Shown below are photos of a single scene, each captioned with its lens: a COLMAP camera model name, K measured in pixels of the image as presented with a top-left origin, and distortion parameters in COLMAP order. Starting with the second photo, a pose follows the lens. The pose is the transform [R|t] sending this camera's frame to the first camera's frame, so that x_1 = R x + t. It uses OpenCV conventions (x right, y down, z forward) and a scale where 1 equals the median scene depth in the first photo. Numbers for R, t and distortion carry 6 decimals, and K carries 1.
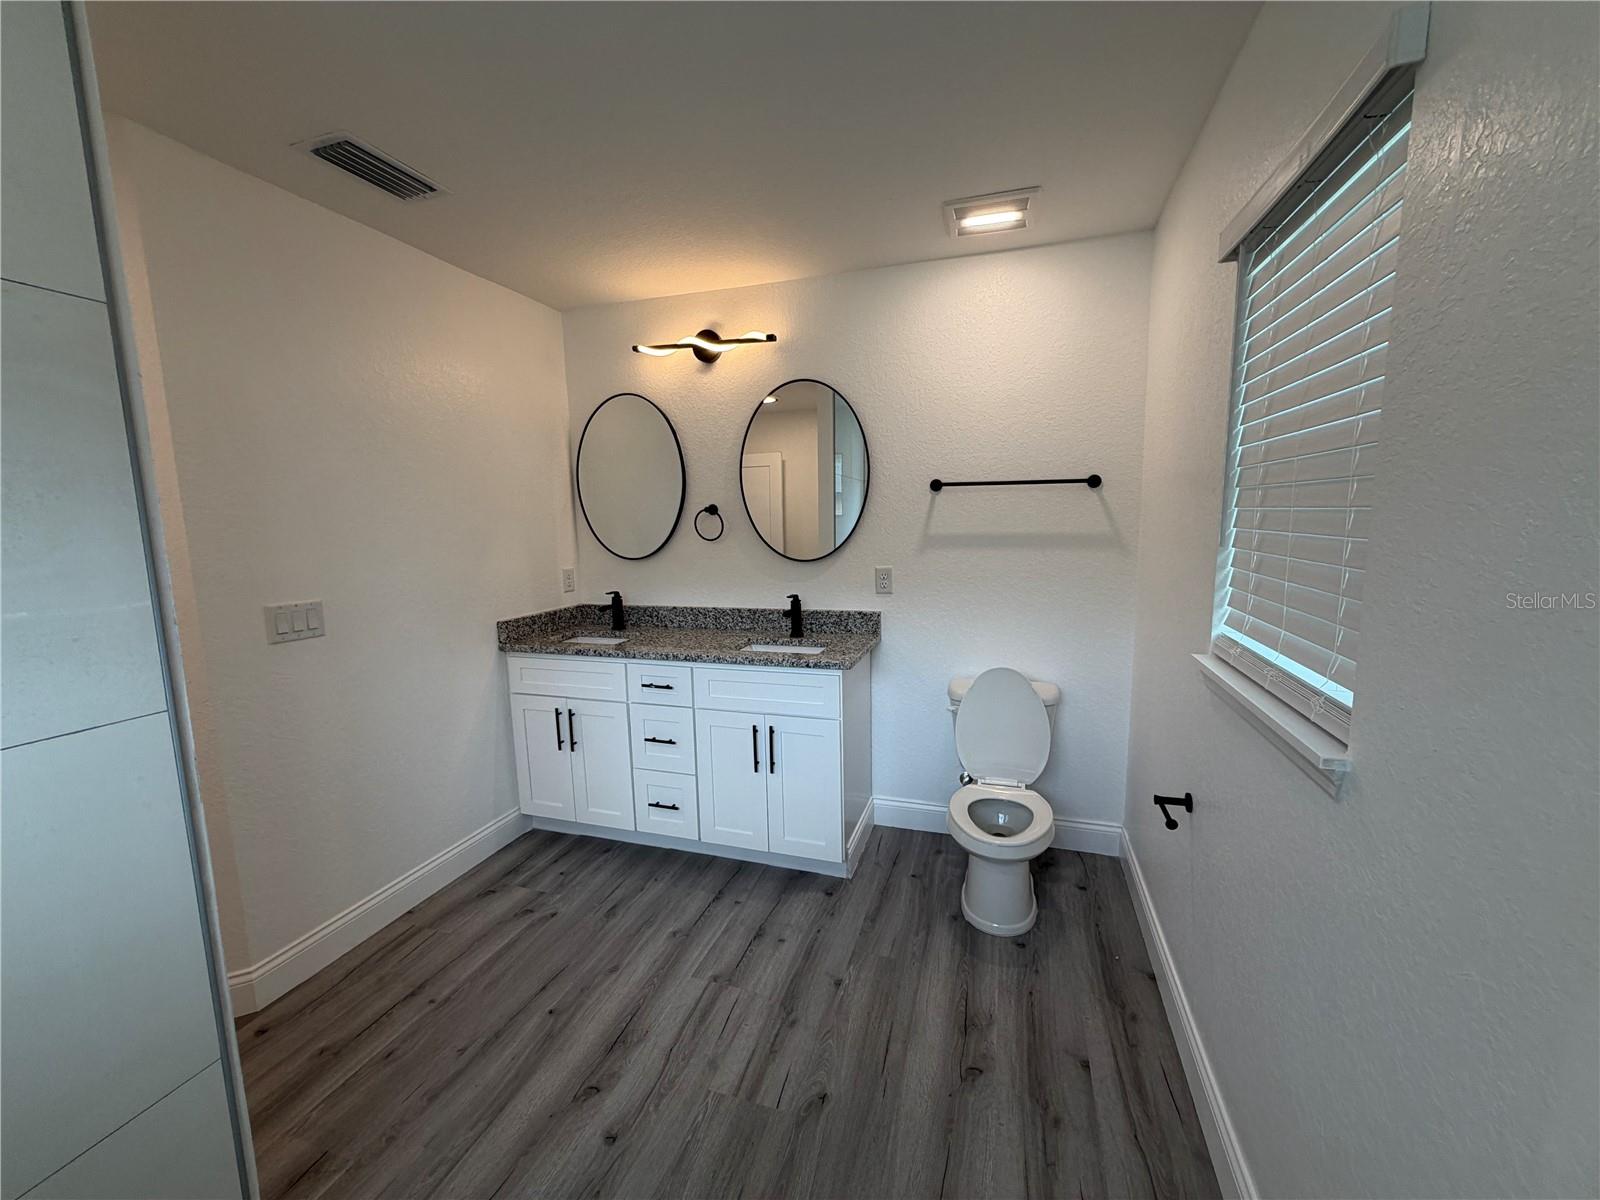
lens RADIAL K [[636.6, 0, 798.5], [0, 636.6, 608.8], [0, 0, 1]] dist [0.003441, -0.000007]
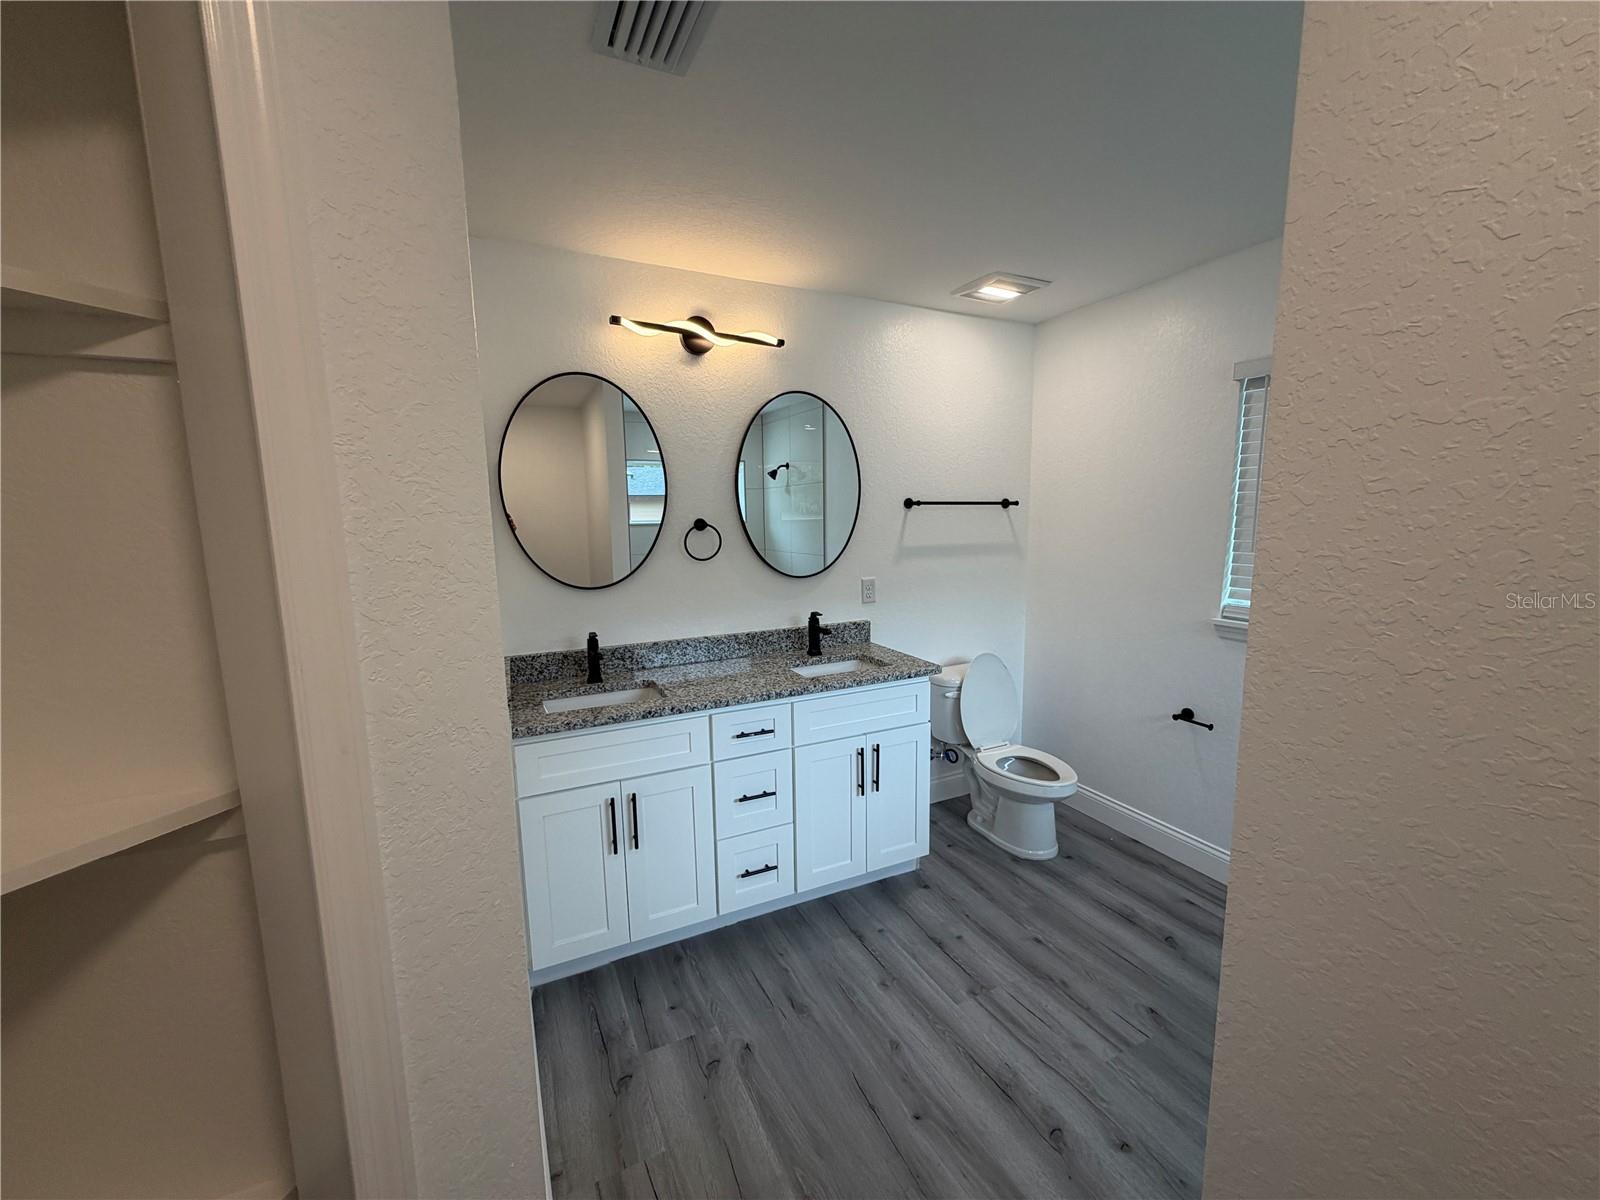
lens RADIAL K [[636.6, 0, 800.2], [0, 636.6, 607.9], [0, 0, 1]] dist [0.003441, -0.000007]
pose [[0.722105, -0.093143, 0.685485, -0.746268], [0.098814, 0.994621, 0.031055, -0.065703], [-0.684690, 0.045310, 0.727424, 0.329711]]
